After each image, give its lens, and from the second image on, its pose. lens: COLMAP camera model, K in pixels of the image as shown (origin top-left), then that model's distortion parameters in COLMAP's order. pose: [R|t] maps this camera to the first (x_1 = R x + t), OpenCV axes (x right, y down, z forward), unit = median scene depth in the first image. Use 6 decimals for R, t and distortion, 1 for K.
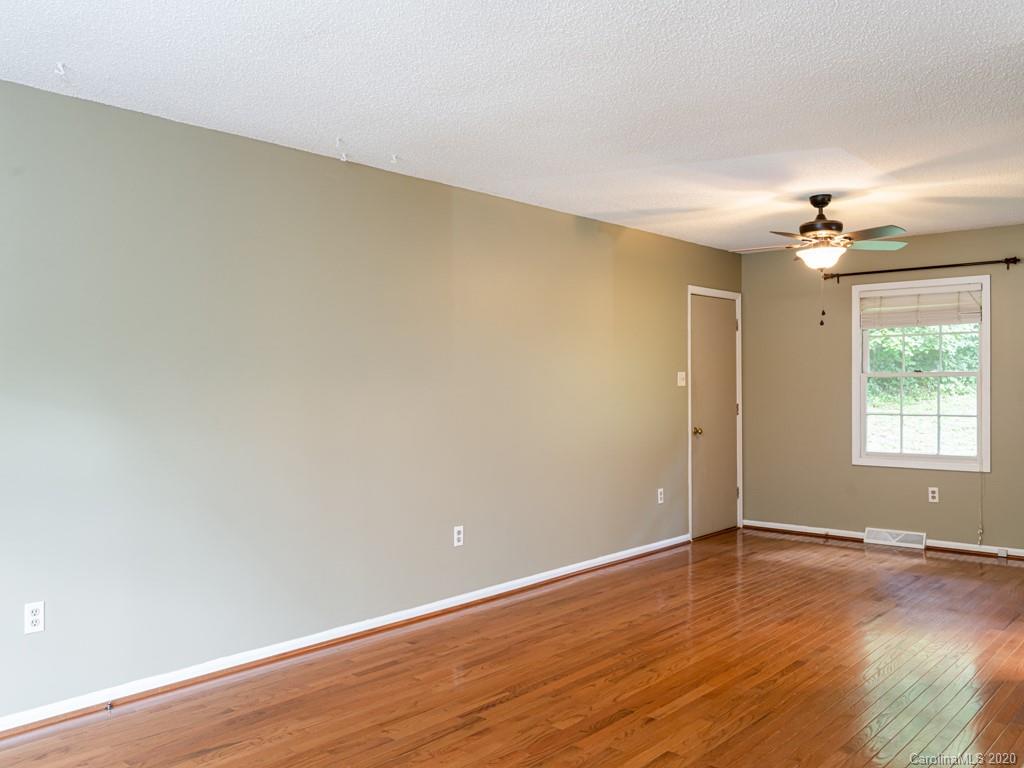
lens RADIAL K [[871.5, 0, 510.5], [0, 871.5, 401.4], [0, 0, 1]] dist [-0.006289, -0.001431]
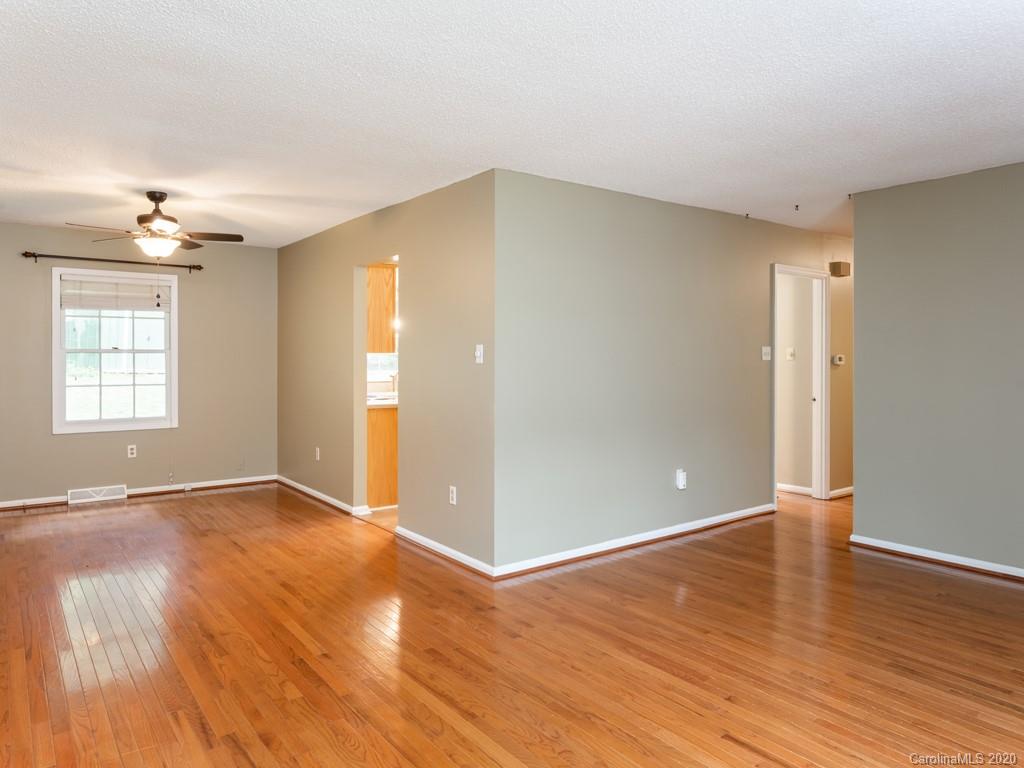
lens RADIAL K [[684.1, 0, 511.3], [0, 684.1, 363.3], [0, 0, 1]] dist [-0.000619, -0.001010]
pose [[0.210386, -0.002225, 0.977616, -0.327900], [0.017466, 0.999846, -0.001483, -0.003661], [-0.977462, 0.017388, 0.210392, 0.286175]]
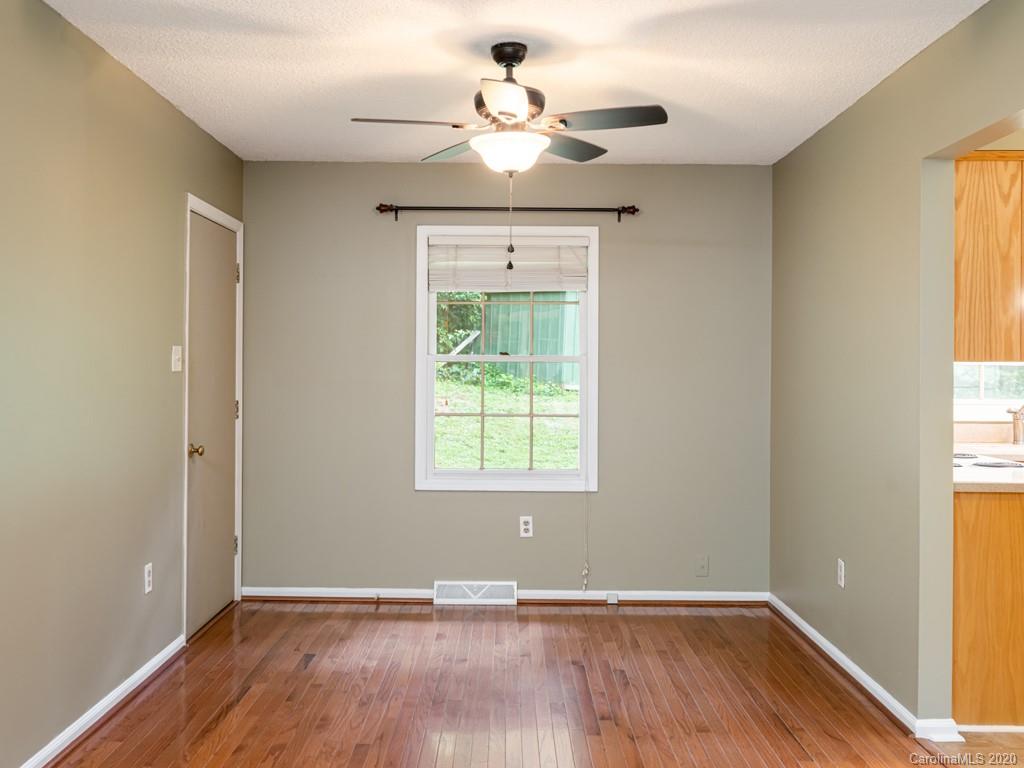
lens RADIAL K [[967.5, 0, 497.3], [0, 967.5, 362.7], [0, 0, 1]] dist [0.001819, 0.000211]
pose [[0.760267, 0.014588, 0.649447, -0.051228], [0.002321, 0.999680, -0.025173, -0.007561], [-0.649607, 0.020645, 0.759990, 0.407356]]
